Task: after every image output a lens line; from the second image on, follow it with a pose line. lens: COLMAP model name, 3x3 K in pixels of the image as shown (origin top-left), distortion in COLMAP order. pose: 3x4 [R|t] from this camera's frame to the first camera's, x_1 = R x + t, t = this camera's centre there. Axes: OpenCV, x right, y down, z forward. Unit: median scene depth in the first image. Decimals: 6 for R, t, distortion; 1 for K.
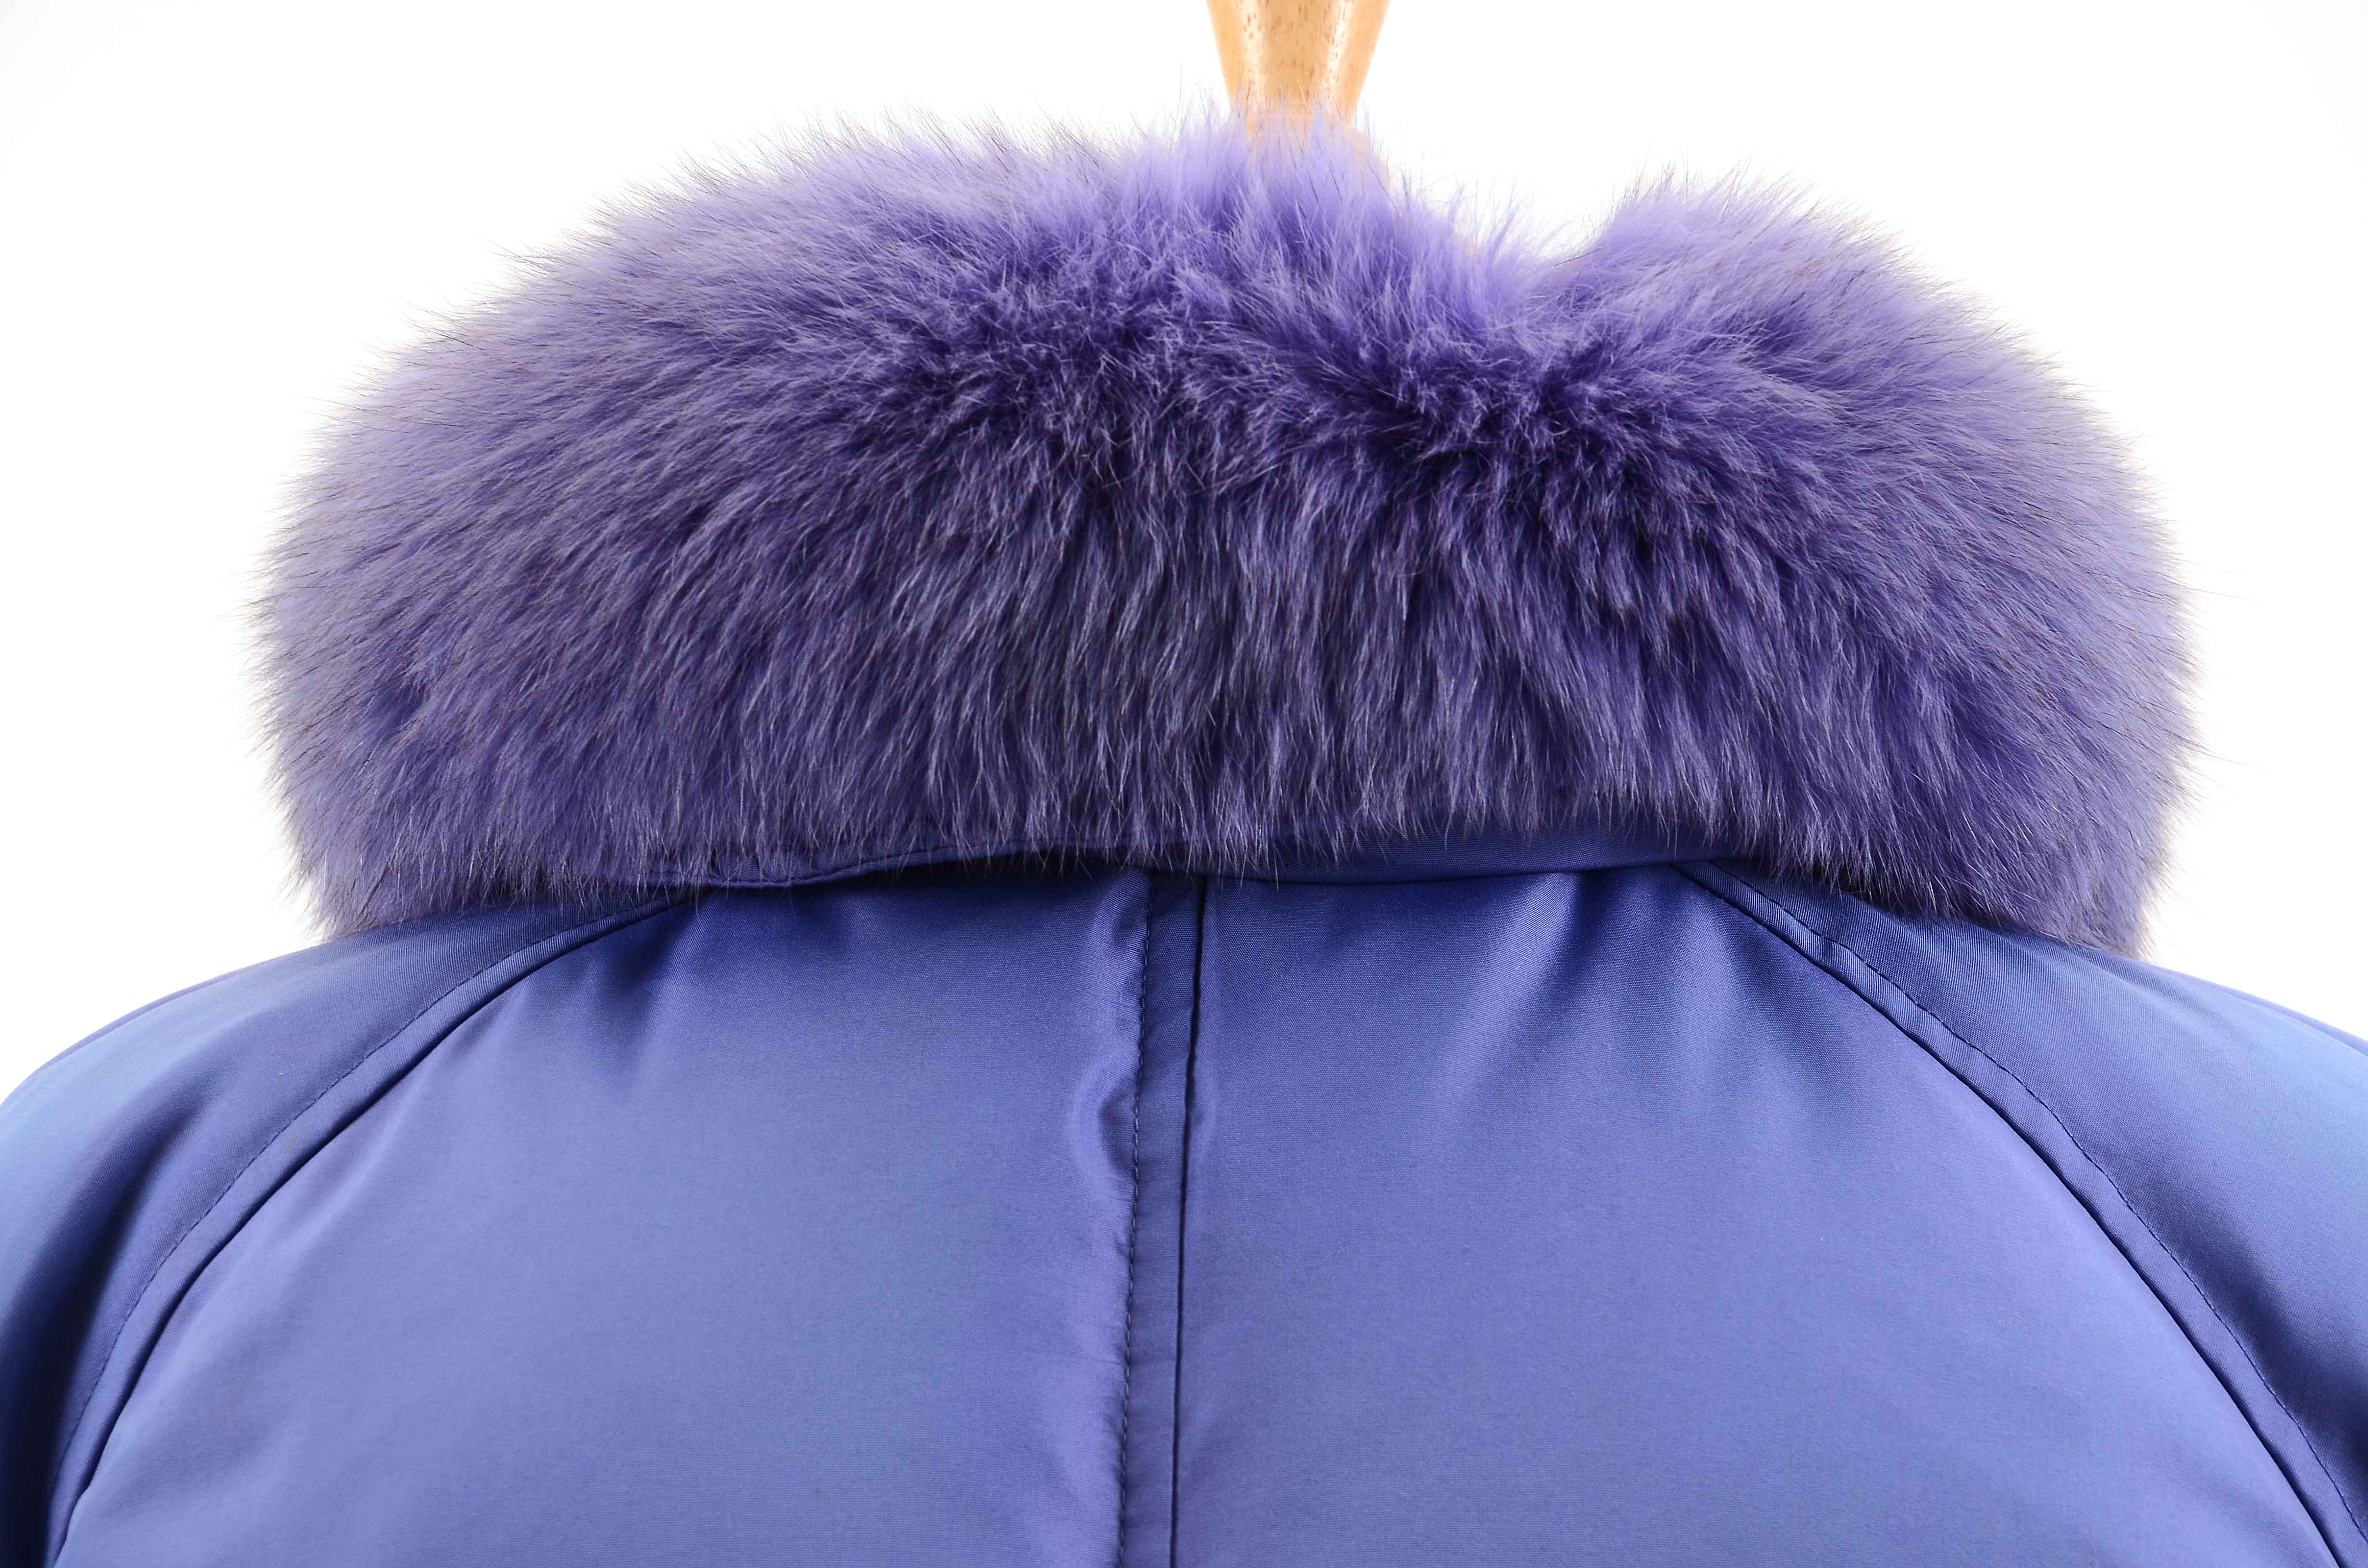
lens RADIAL K [[8840.7, 0, 1176.0], [0, 8840.7, 787.7], [0, 0, 1]] dist [1.288284, 0.000000]
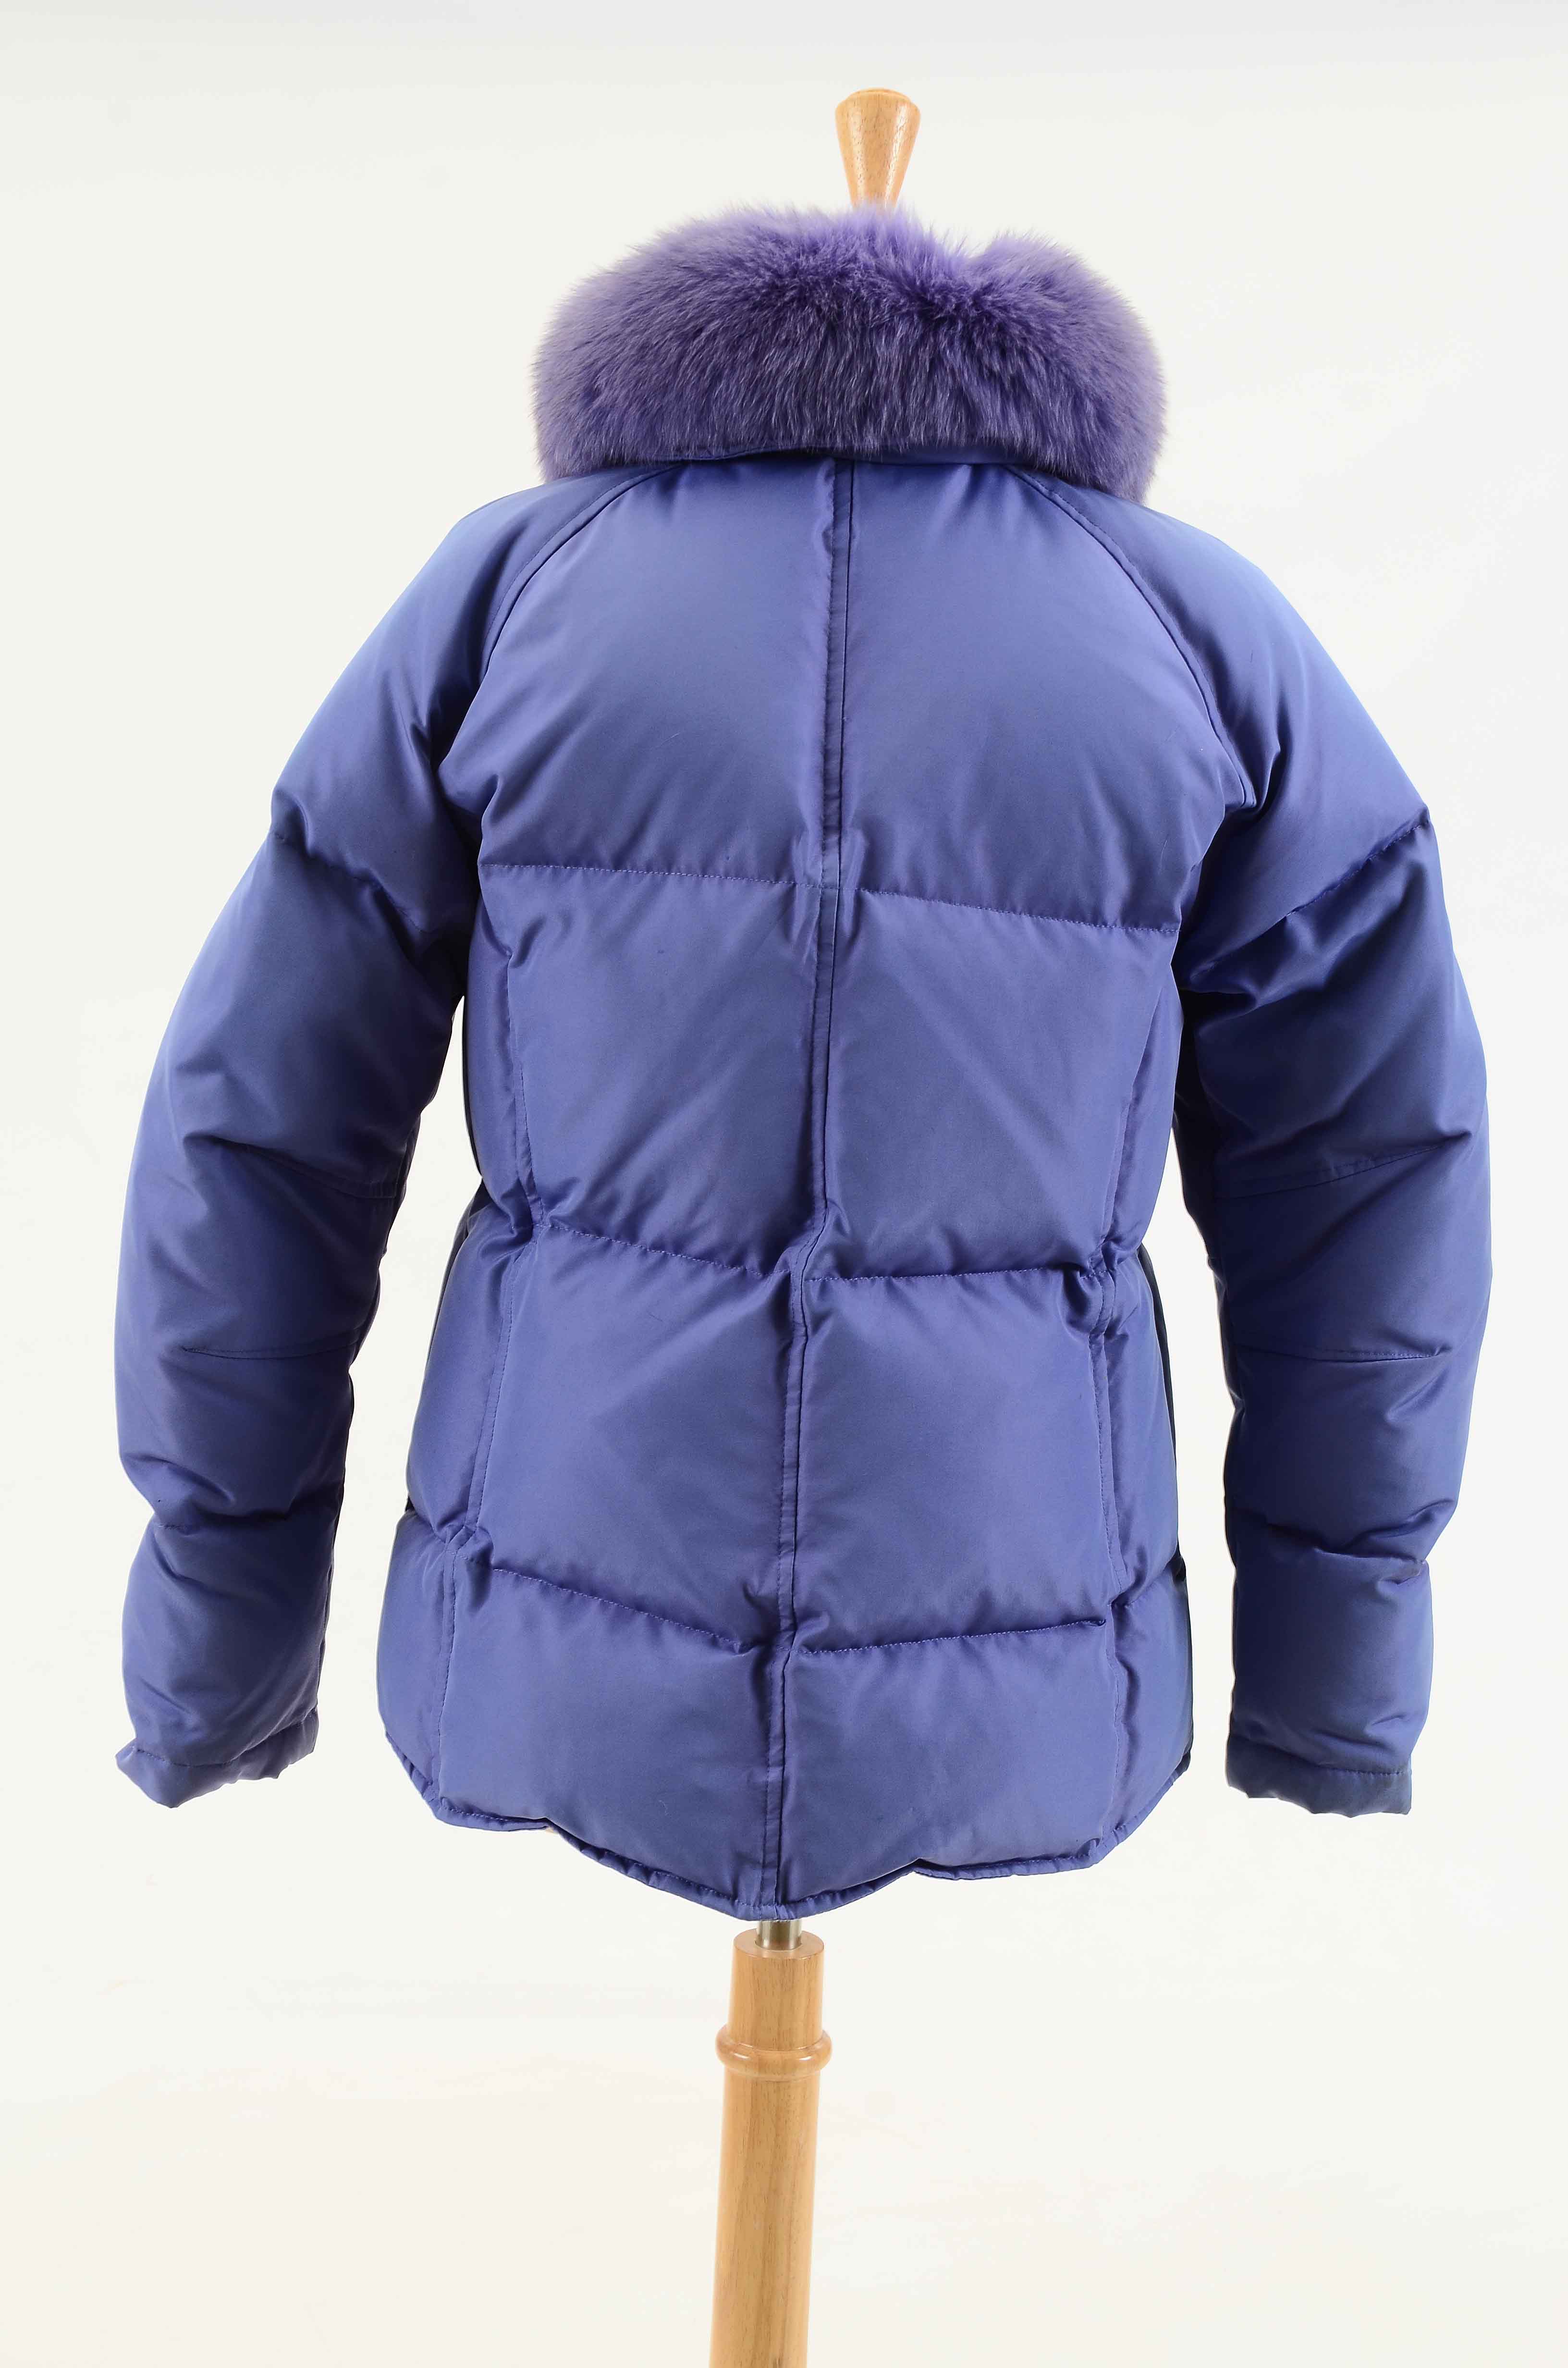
lens RADIAL K [[4536.4, 0, 795.8], [0, 4536.4, 1189.8], [0, 0, 1]] dist [0.351285, 0.000000]
pose [[0.997955, 0.023062, 0.059612, -0.107027], [-0.029872, 0.992799, 0.116010, 0.078462], [-0.056507, -0.117554, 0.991458, -0.613832]]
